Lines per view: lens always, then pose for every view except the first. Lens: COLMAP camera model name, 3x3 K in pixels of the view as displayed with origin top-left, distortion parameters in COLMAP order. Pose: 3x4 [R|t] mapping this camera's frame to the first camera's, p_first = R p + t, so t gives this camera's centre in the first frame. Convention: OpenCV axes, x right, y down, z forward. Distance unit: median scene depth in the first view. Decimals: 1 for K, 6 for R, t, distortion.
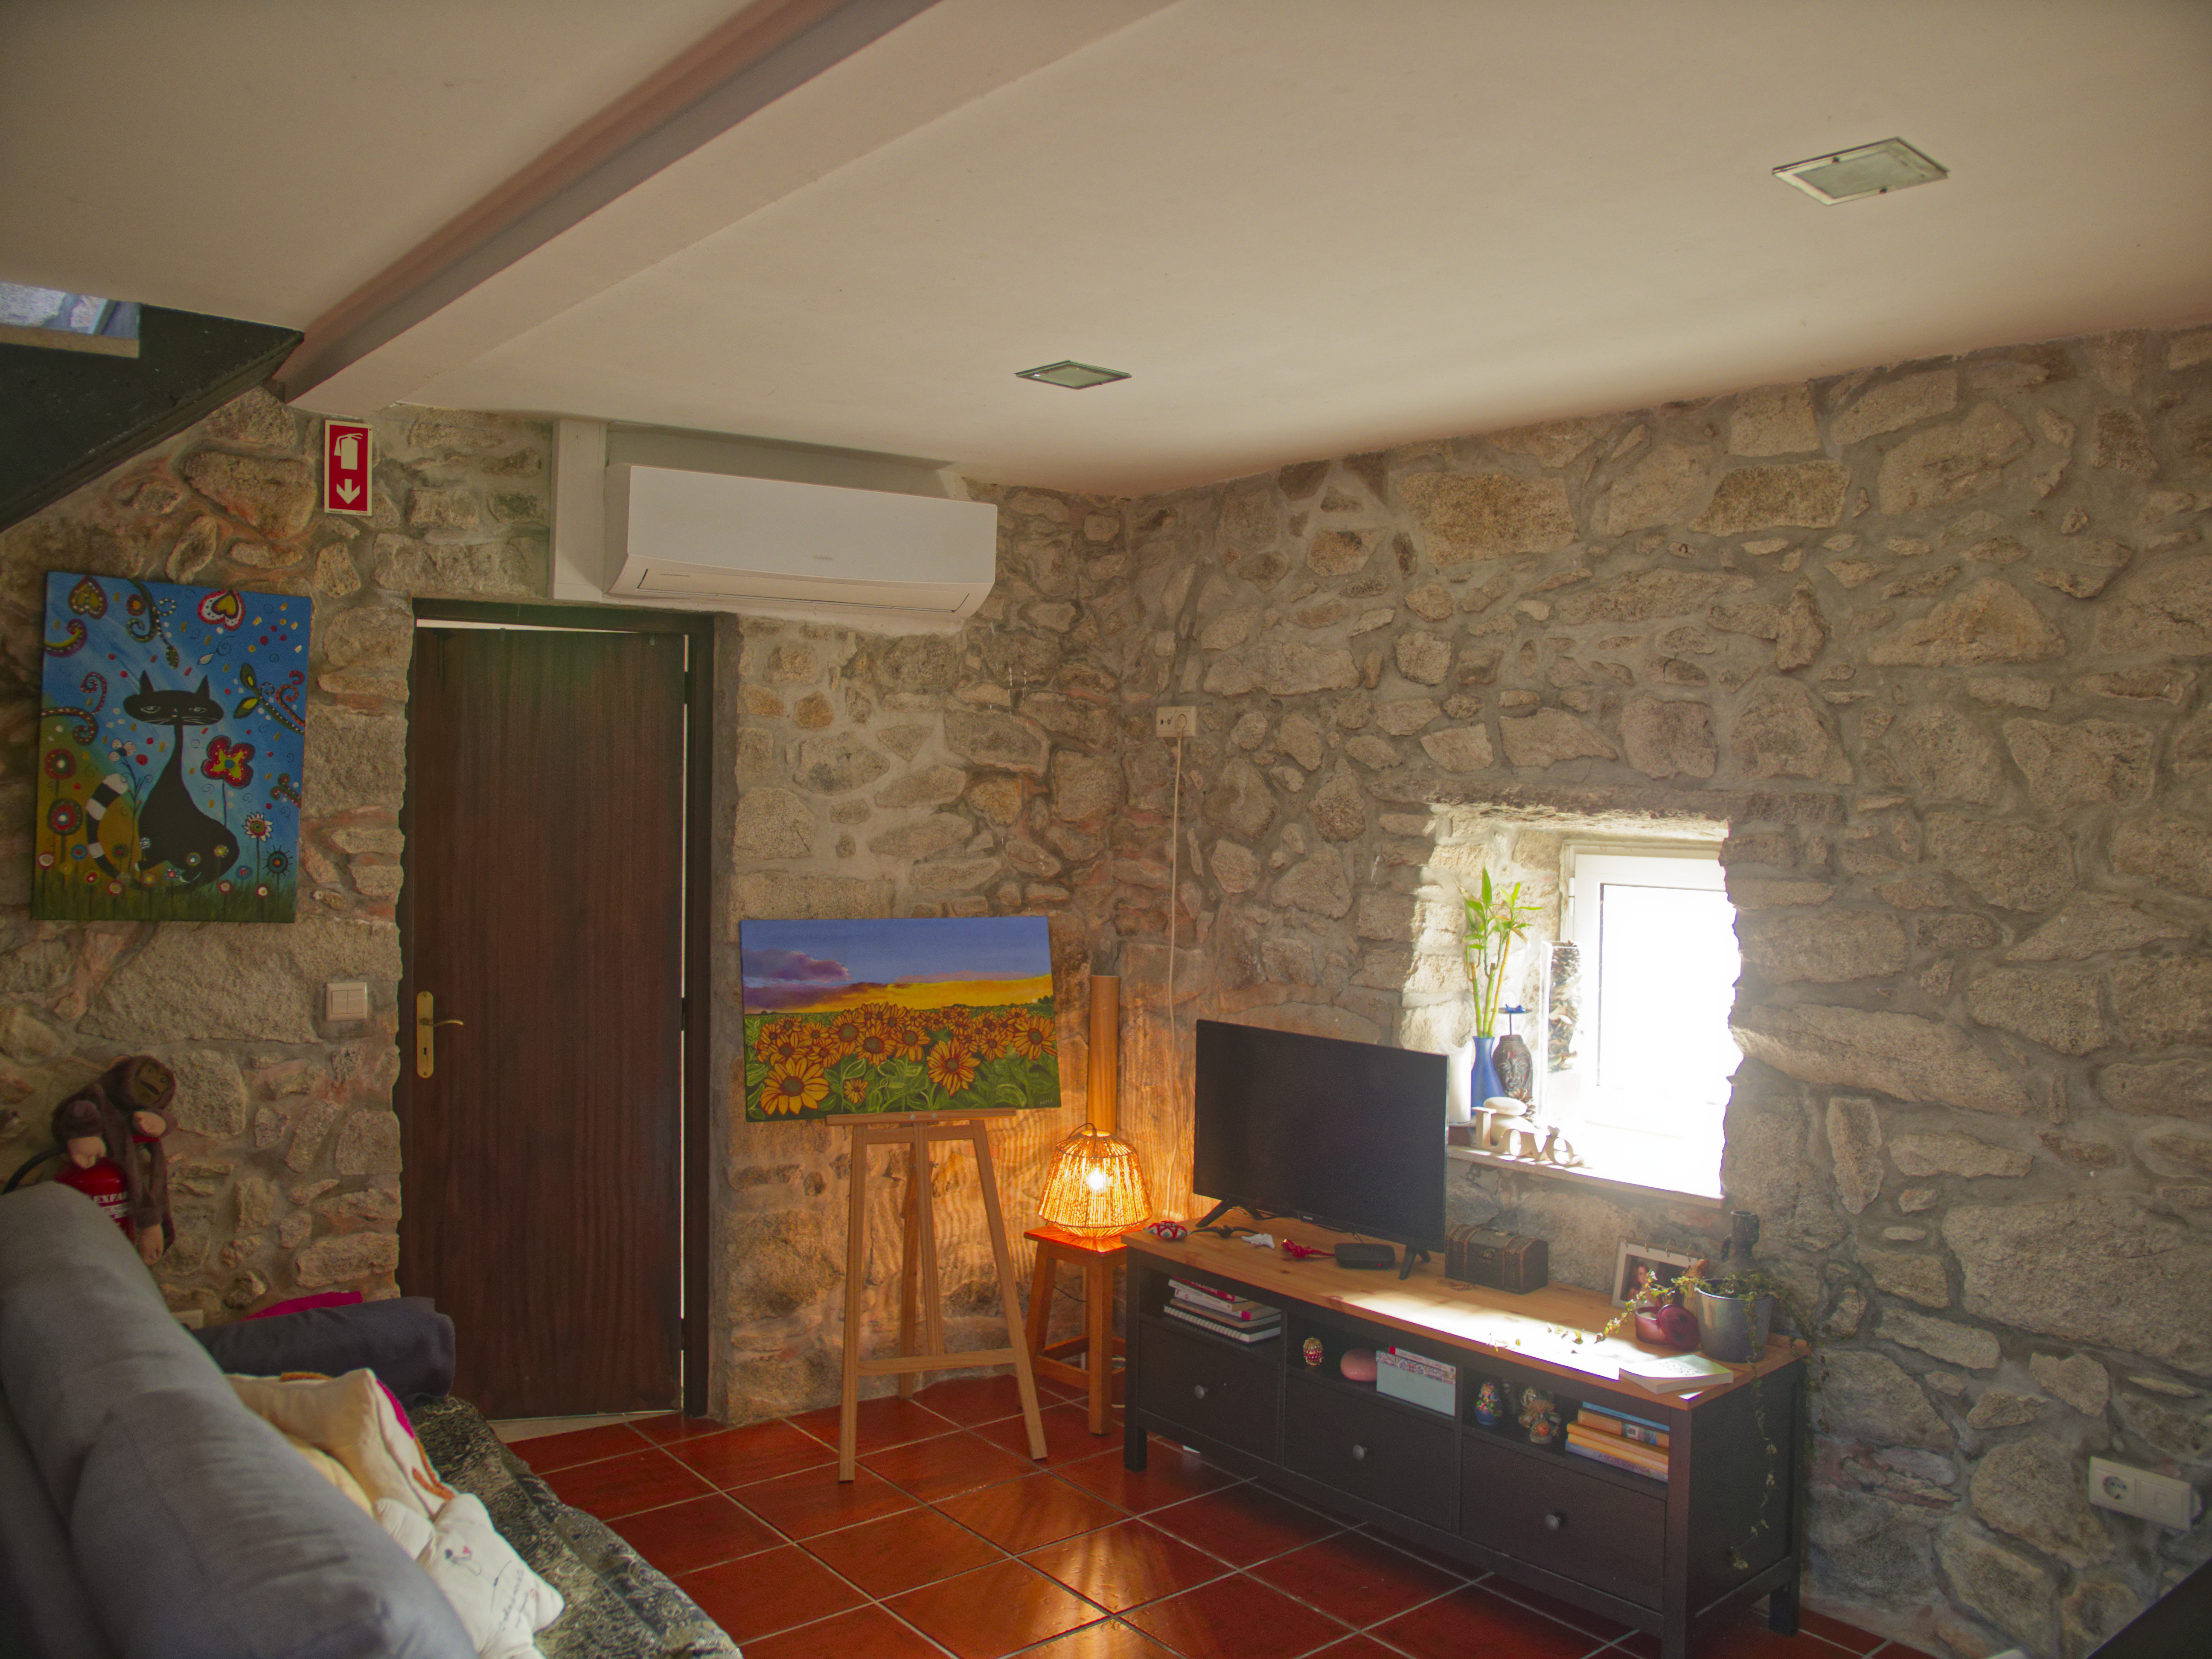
lens RADIAL K [[1775.5, 0, 1106.0], [0, 1775.5, 829.5], [0, 0, 1]] dist [-0.112496, 0.103558]
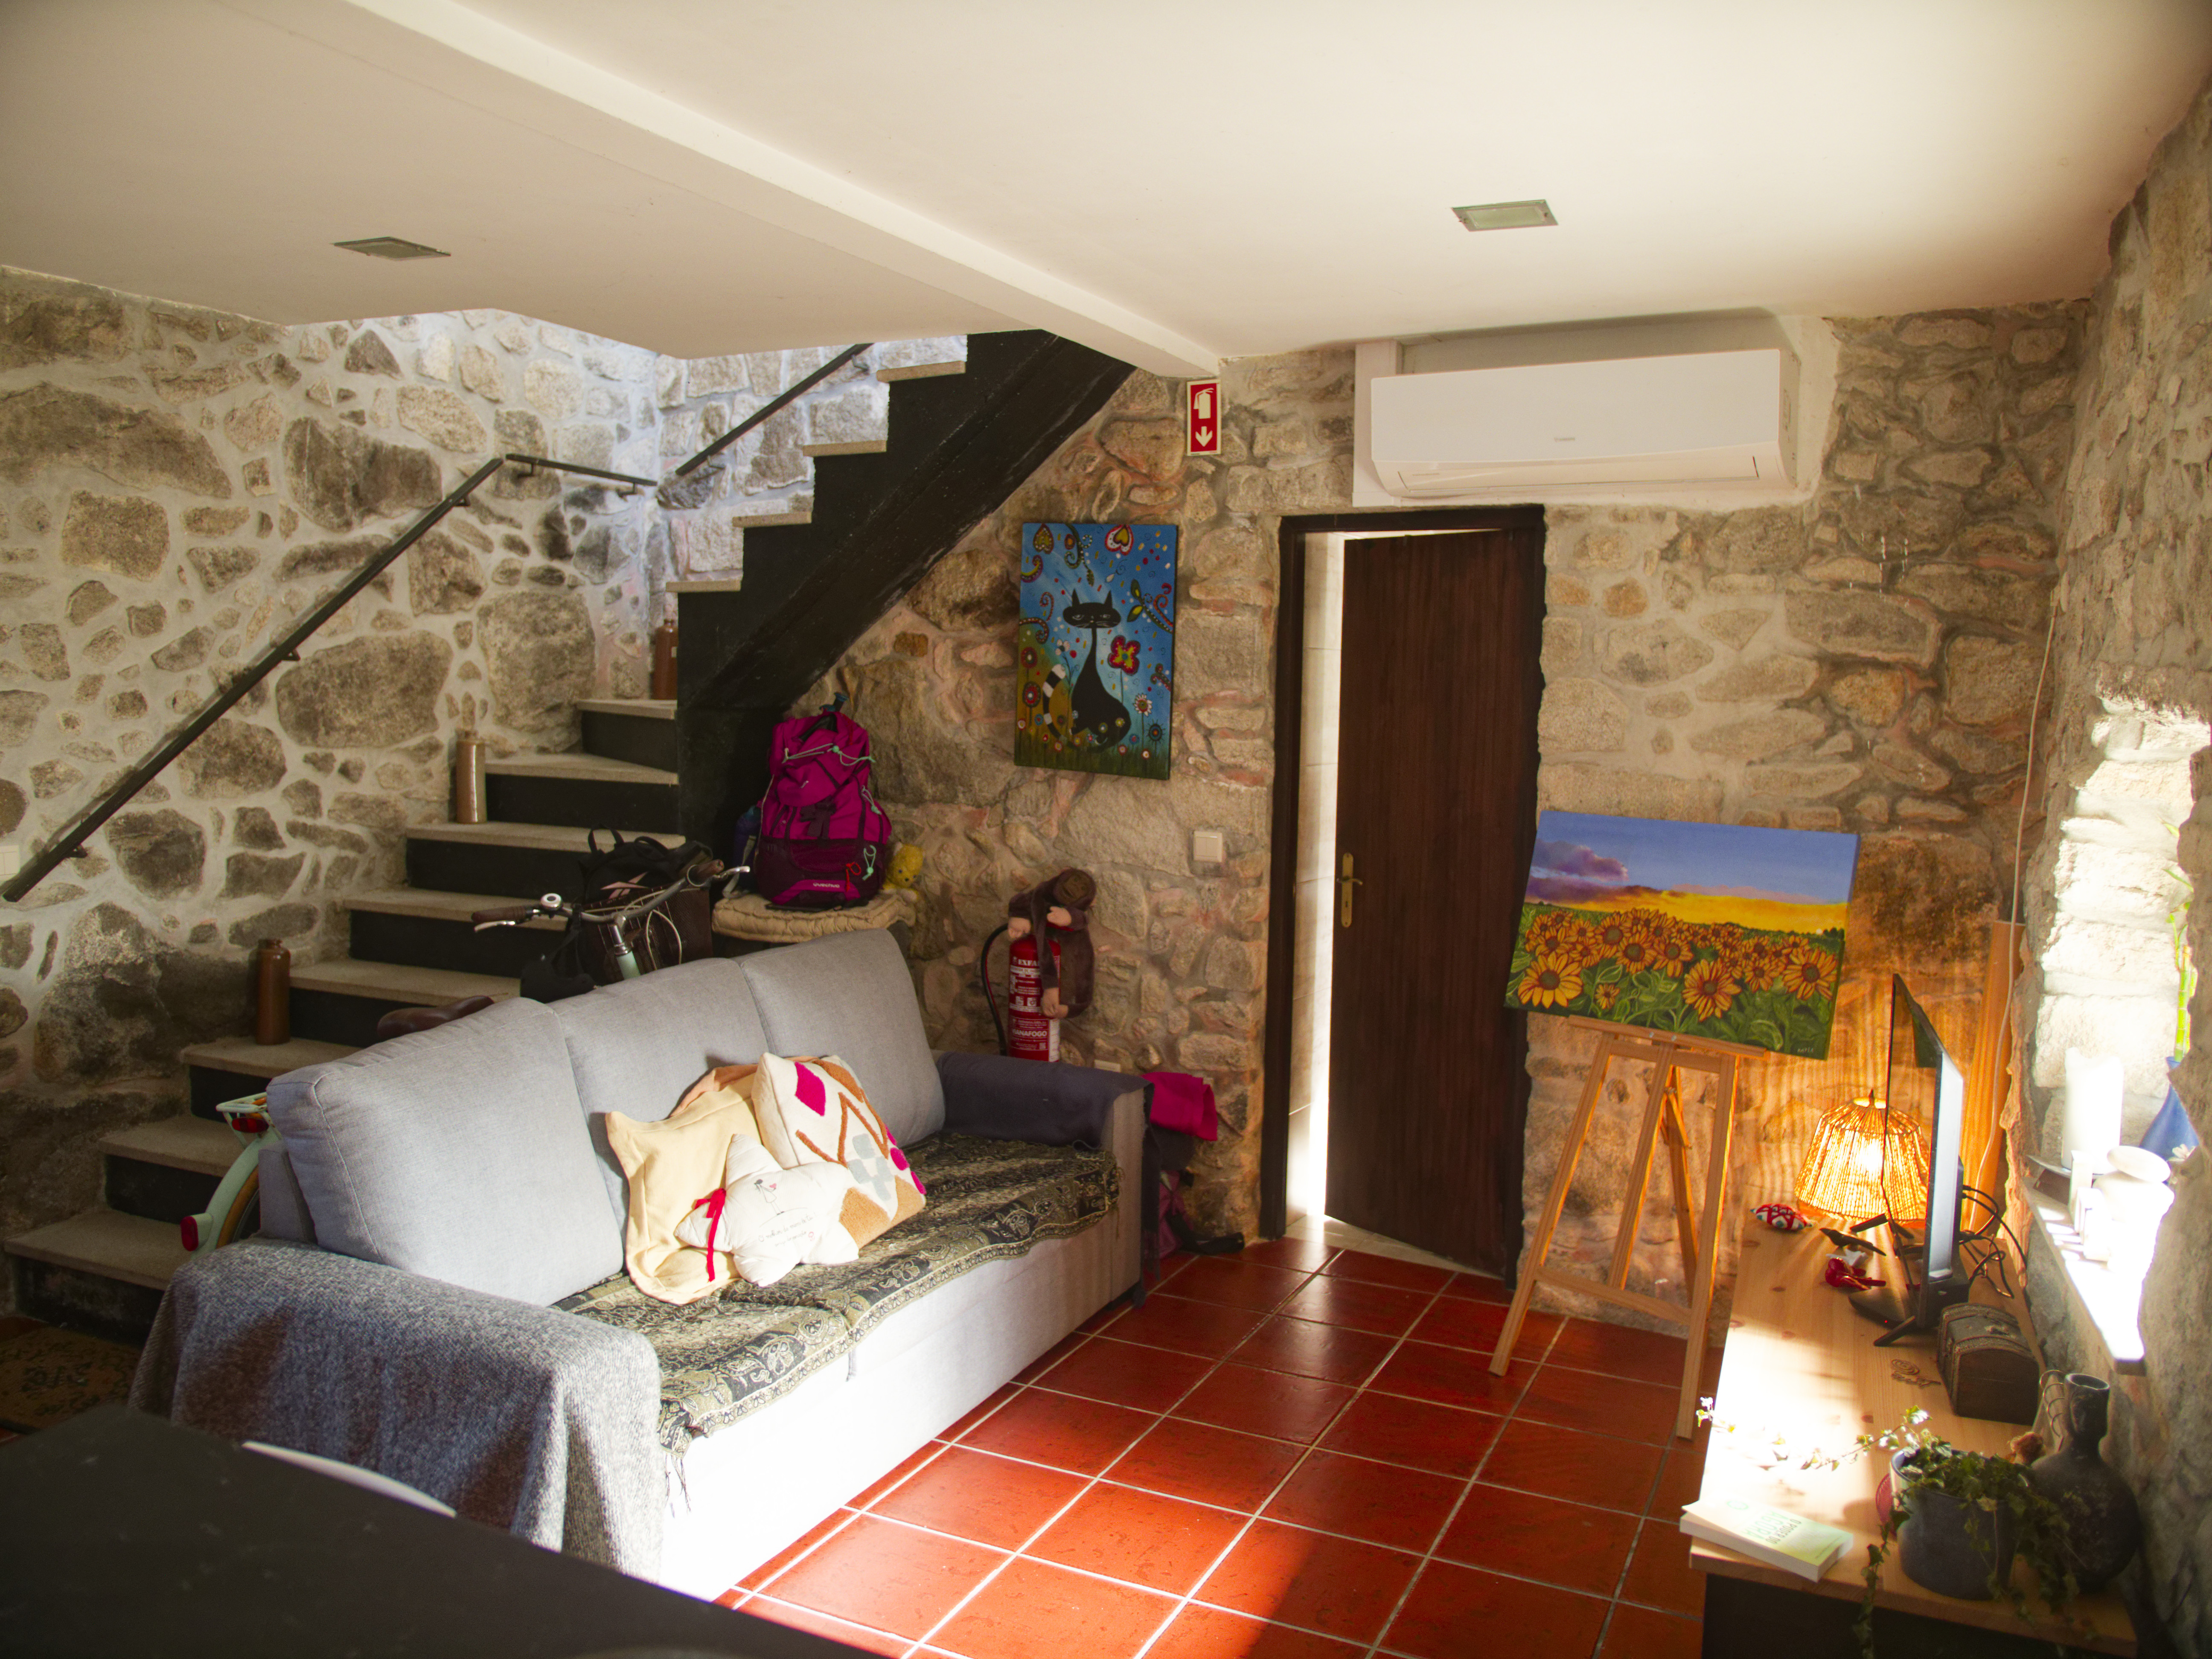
lens RADIAL K [[1775.5, 0, 1106.0], [0, 1775.5, 829.5], [0, 0, 1]] dist [-0.112496, 0.103558]
pose [[0.400514, 0.073600, -0.913330, 0.616221], [-0.031971, 0.997284, 0.066345, 0.003710], [0.915733, 0.002628, 0.401779, 0.373757]]
